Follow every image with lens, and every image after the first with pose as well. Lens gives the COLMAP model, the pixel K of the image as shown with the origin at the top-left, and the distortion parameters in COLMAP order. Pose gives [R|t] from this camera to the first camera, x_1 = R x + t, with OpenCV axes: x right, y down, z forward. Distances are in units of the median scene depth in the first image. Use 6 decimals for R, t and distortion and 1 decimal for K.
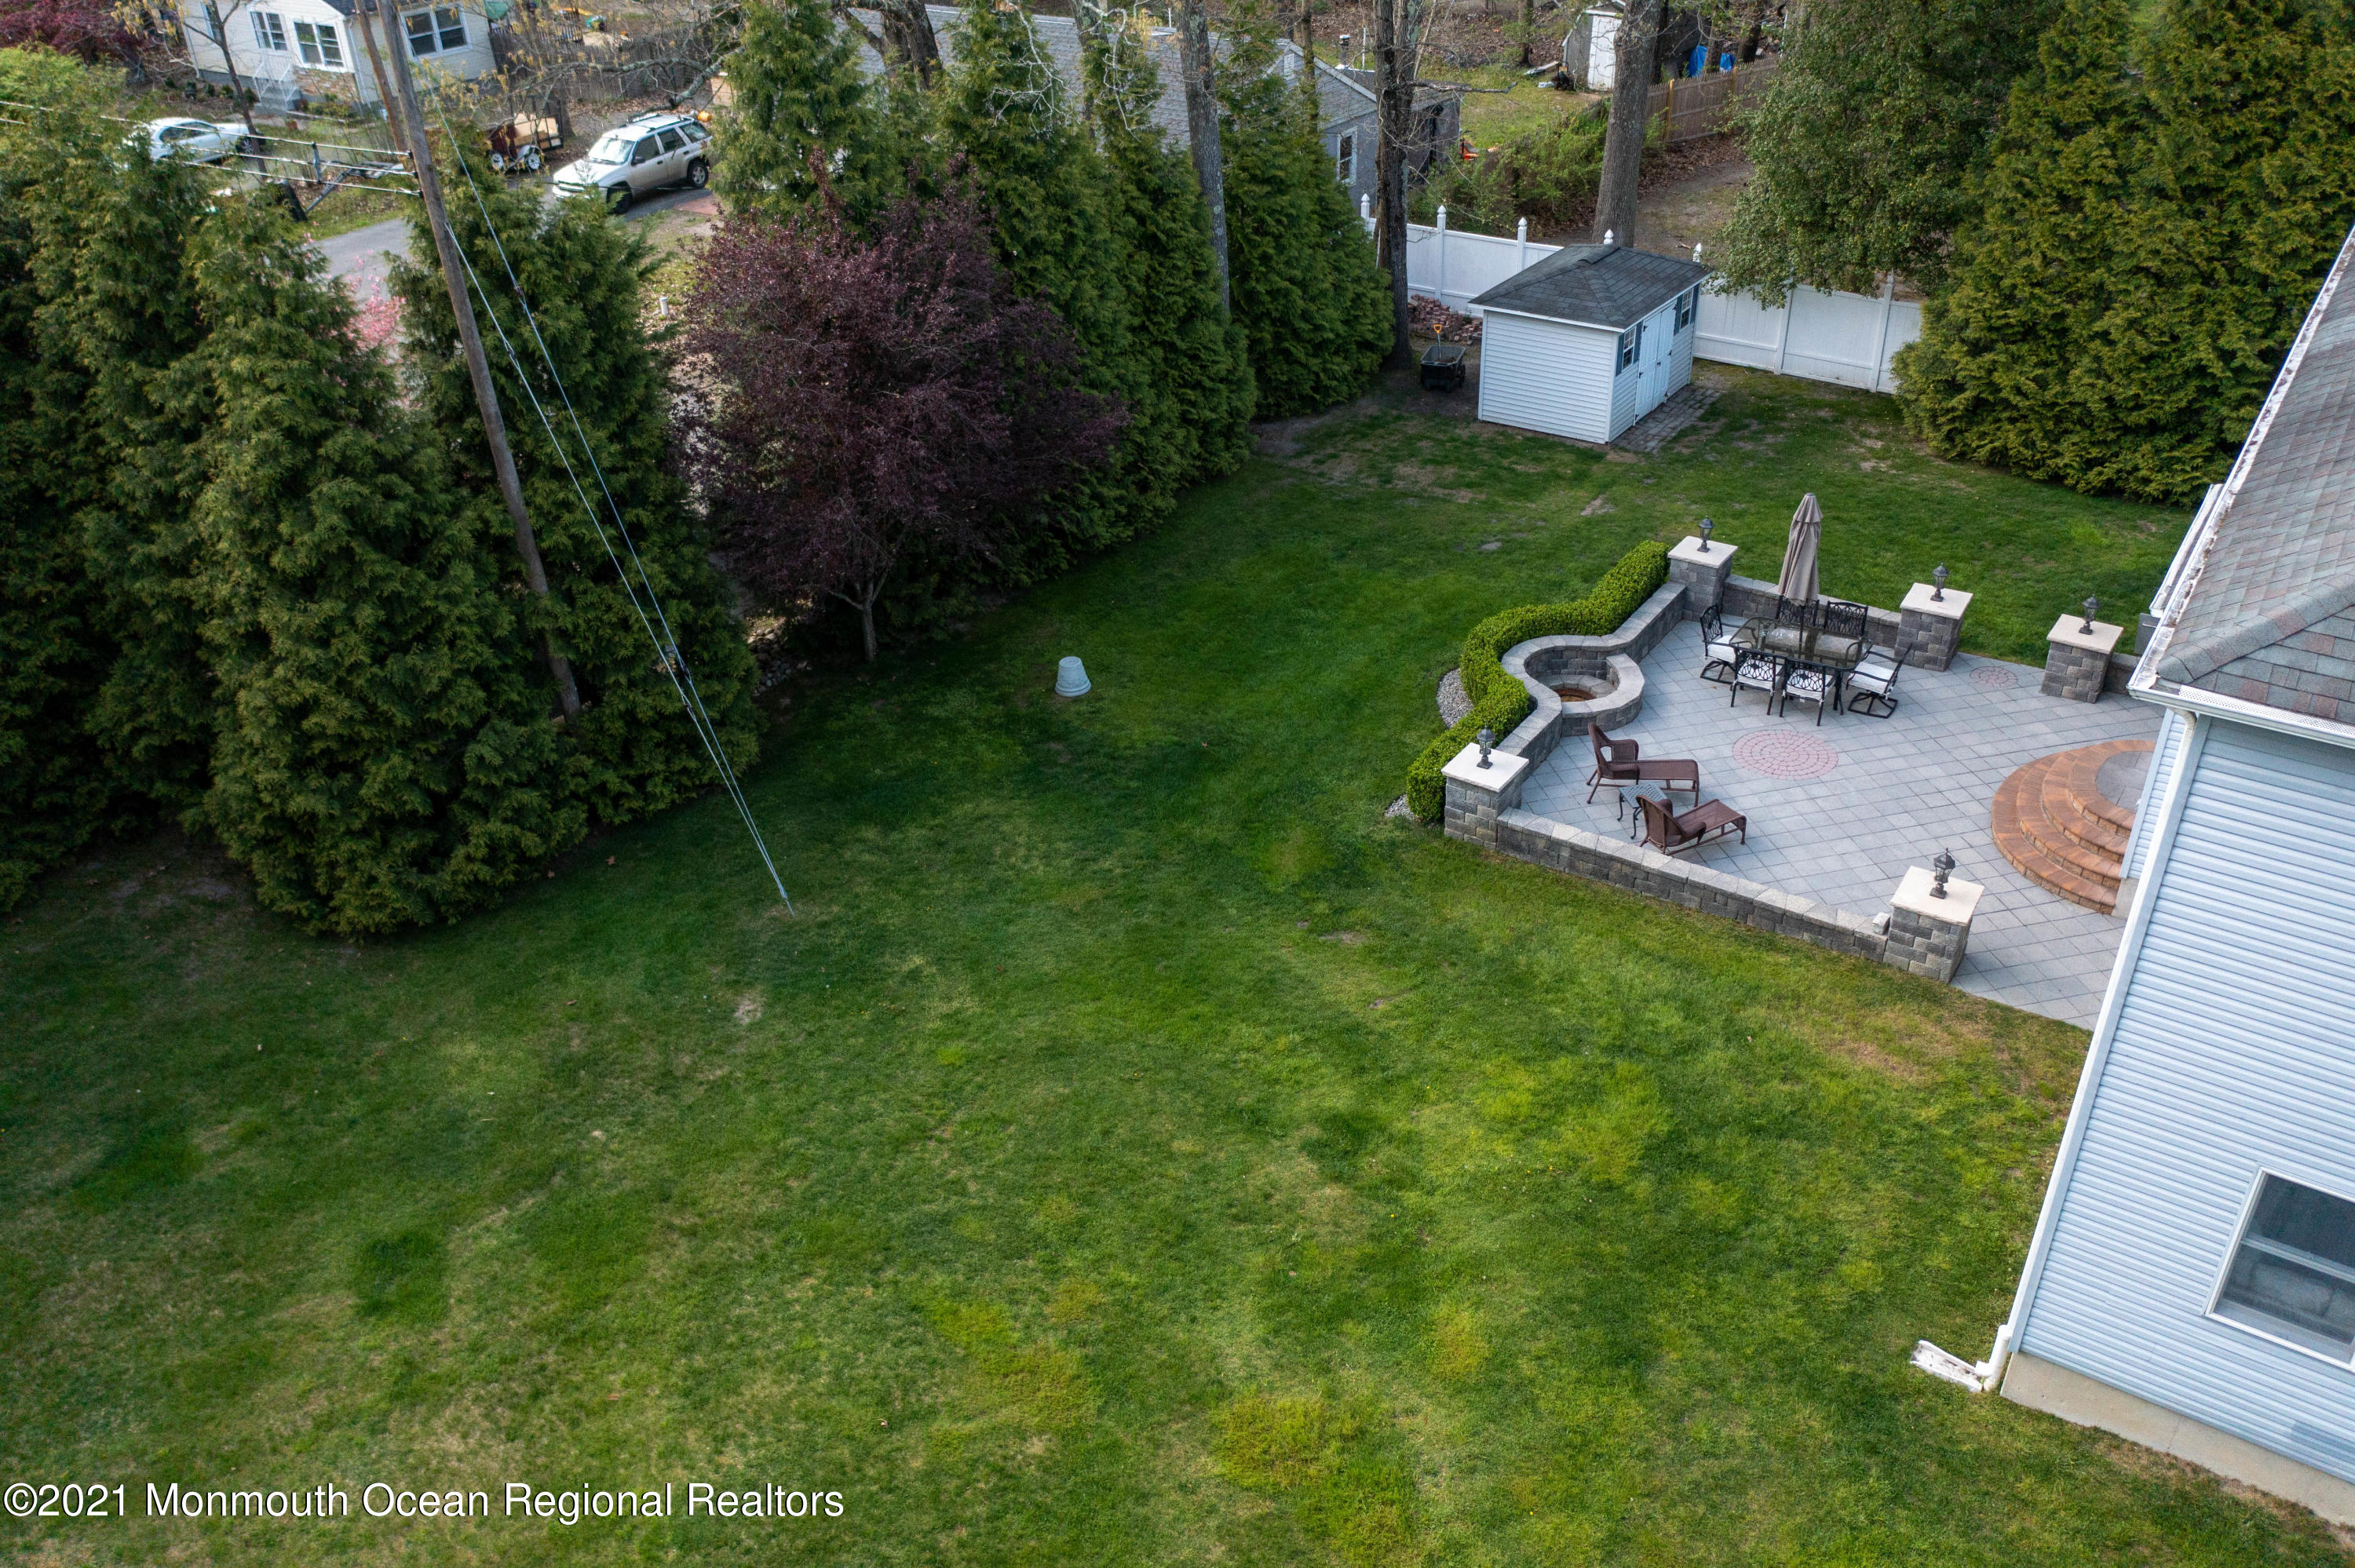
lens RADIAL K [[1865.6, 0, 1186.1], [0, 1865.6, 790.8], [0, 0, 1]] dist [-0.013672, -0.006811]
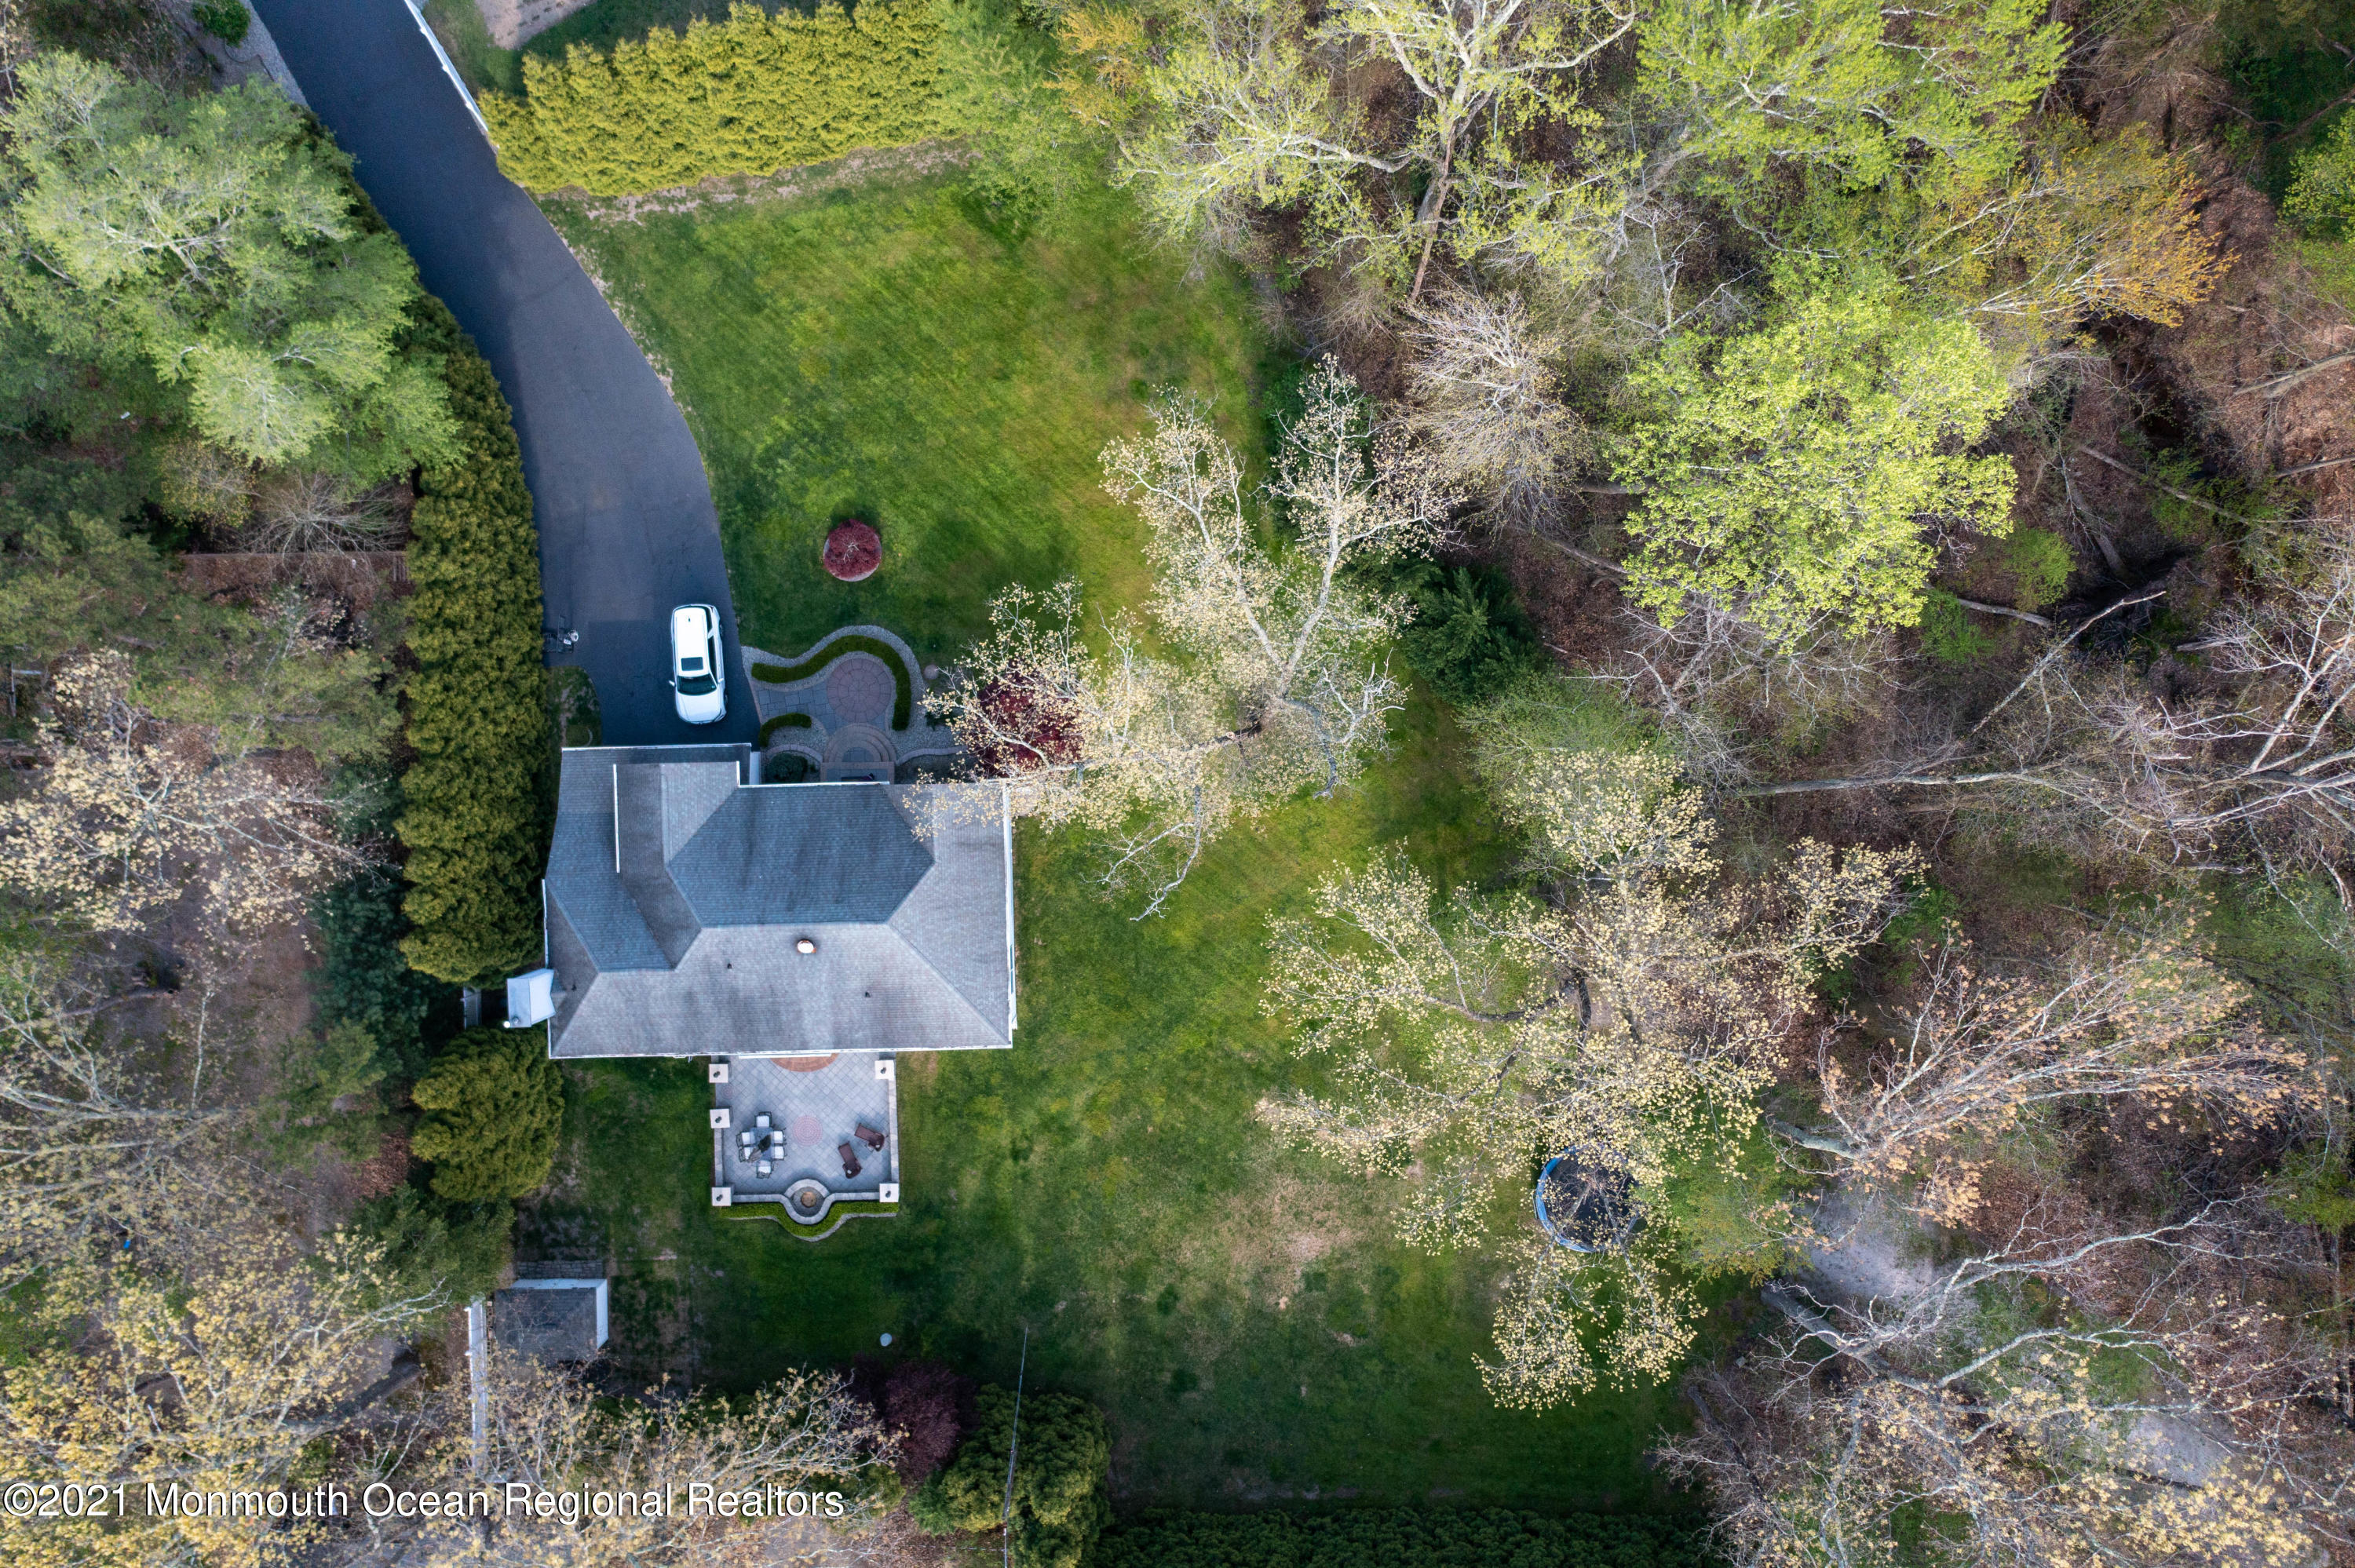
lens RADIAL K [[1865.6, 0, 1183.9], [0, 1865.6, 797.3], [0, 0, 1]] dist [-0.013672, -0.006811]
pose [[-0.580921, -0.813954, 0.003025, 0.371444], [0.444251, -0.313945, 0.839095, -2.132267], [-0.682035, 0.488791, 0.543977, -1.432806]]
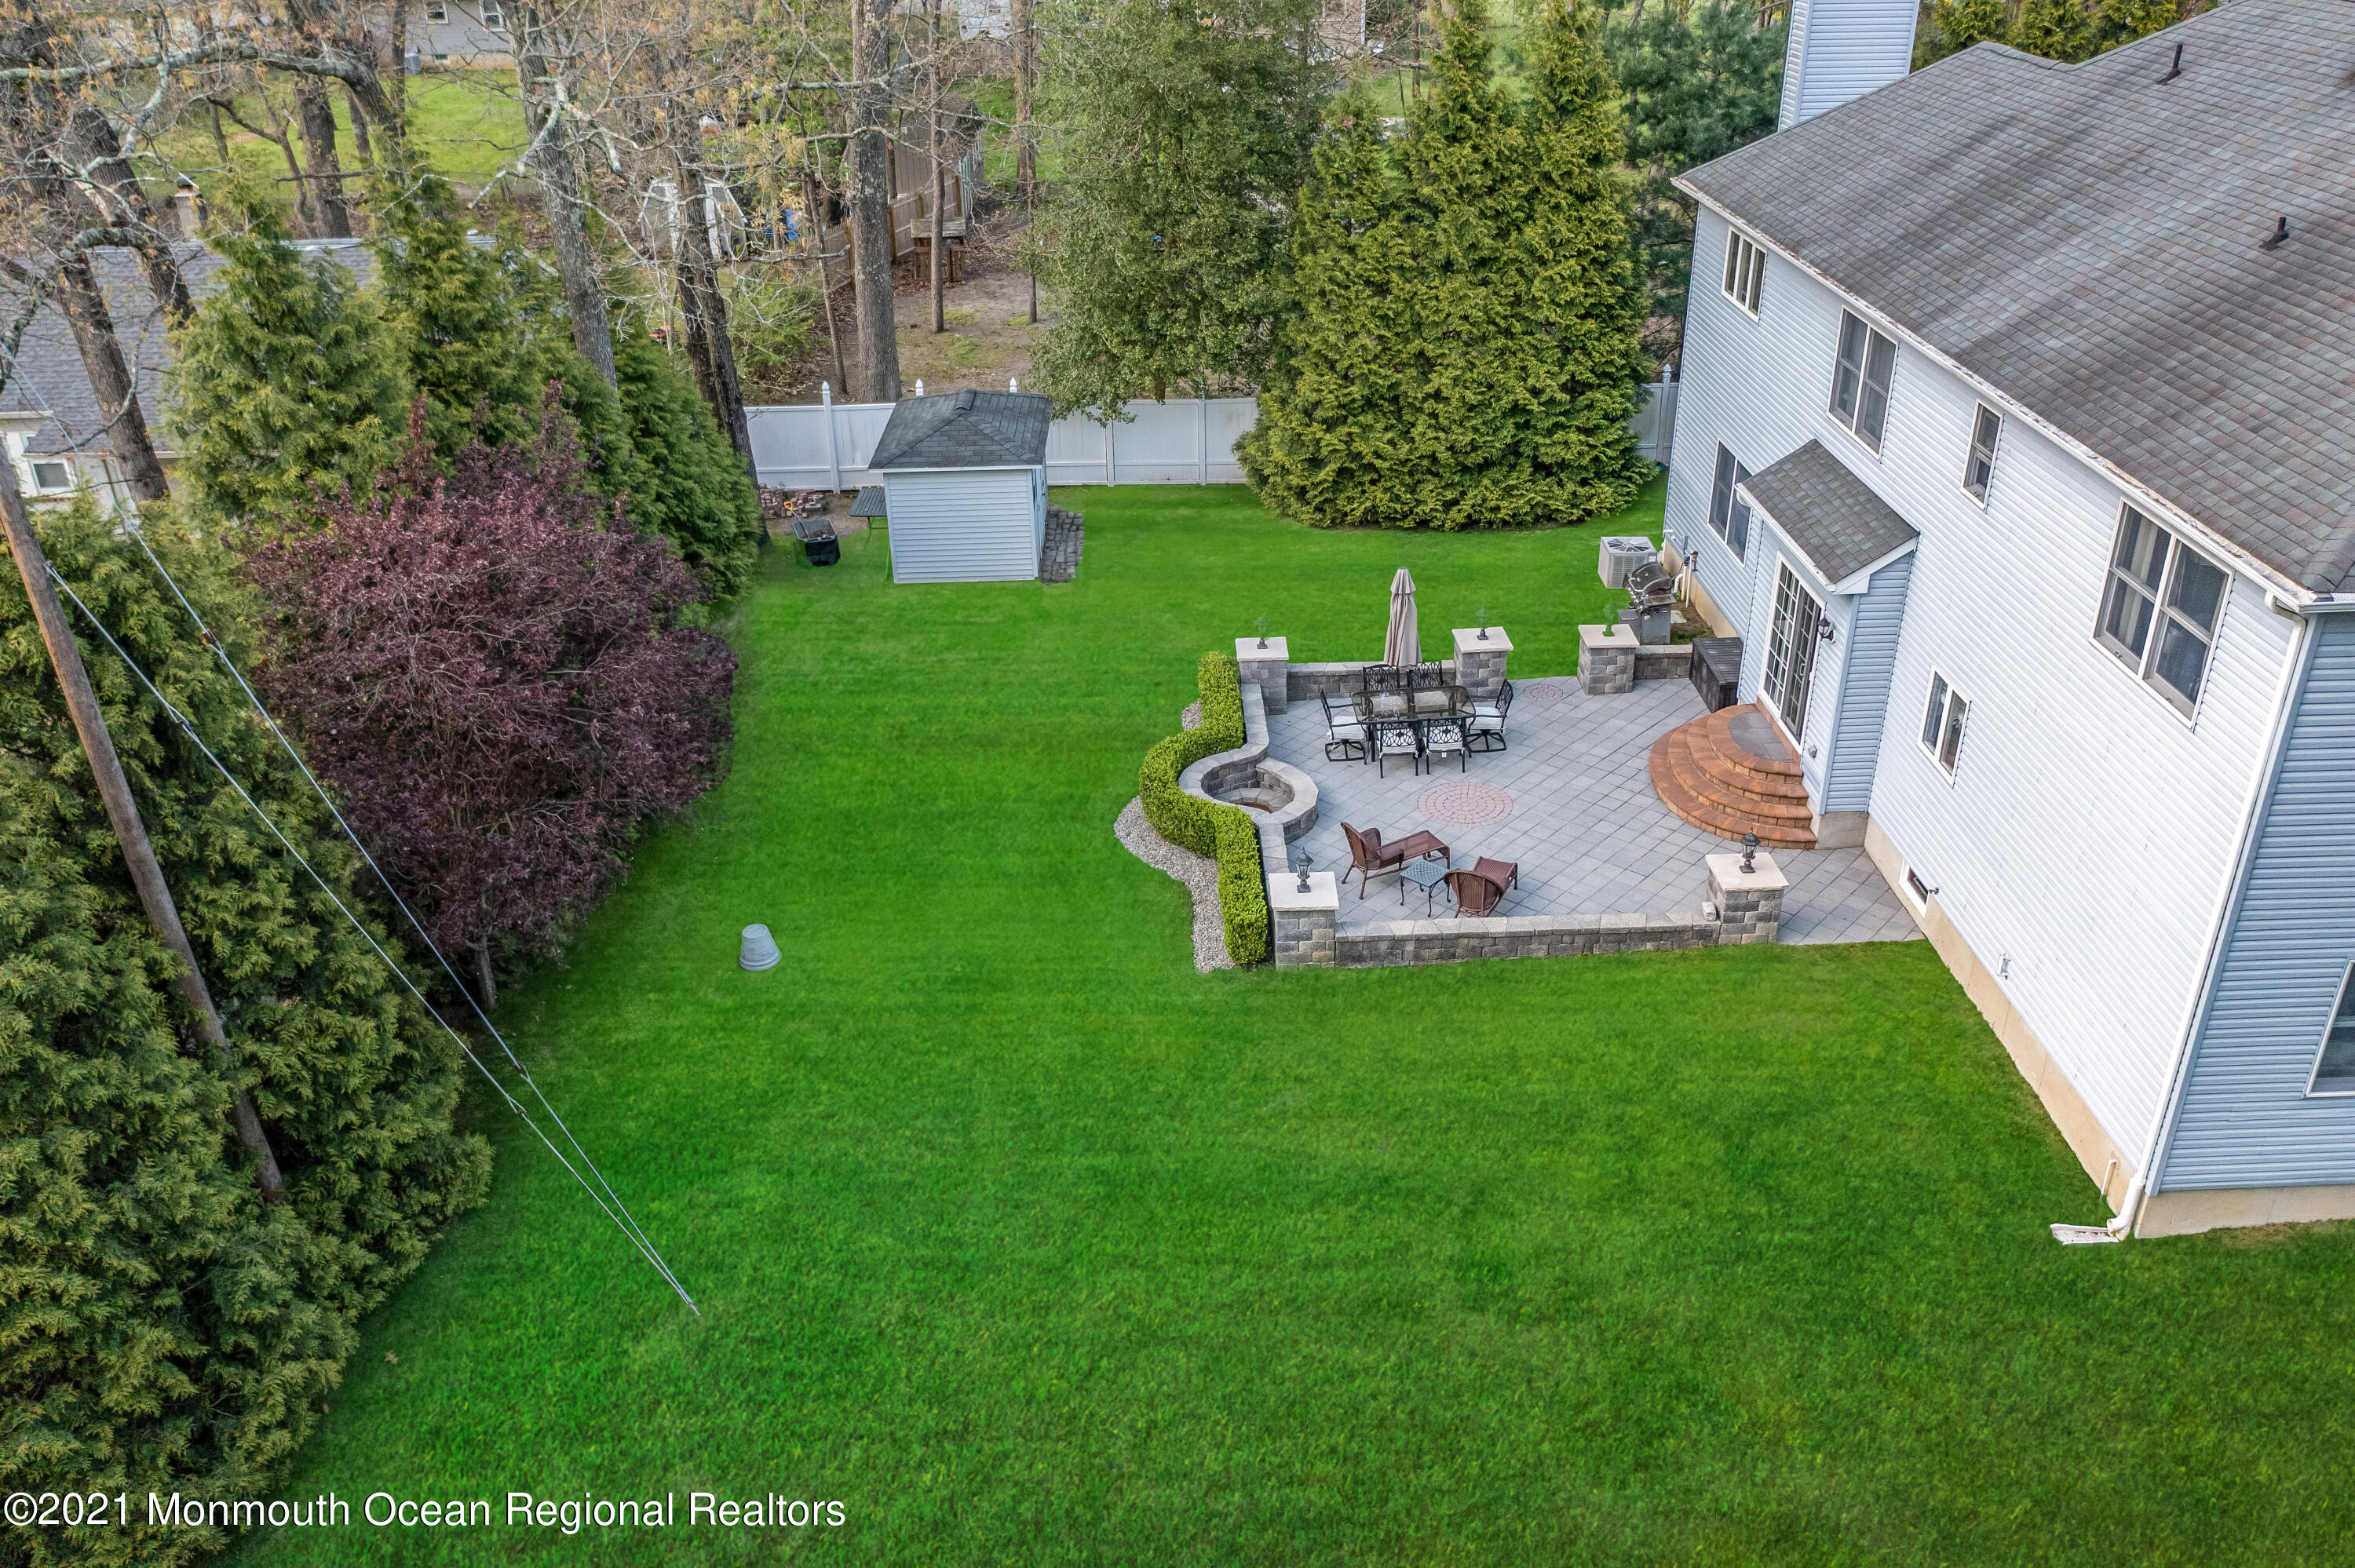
lens RADIAL K [[1865.6, 0, 1188.9], [0, 1865.6, 782.7], [0, 0, 1]] dist [-0.013672, -0.006811]
pose [[0.808624, -0.260782, 0.527370, -0.336366], [0.304849, 0.952394, 0.003525, -0.076192], [-0.503183, 0.157918, 0.849628, 0.154279]]
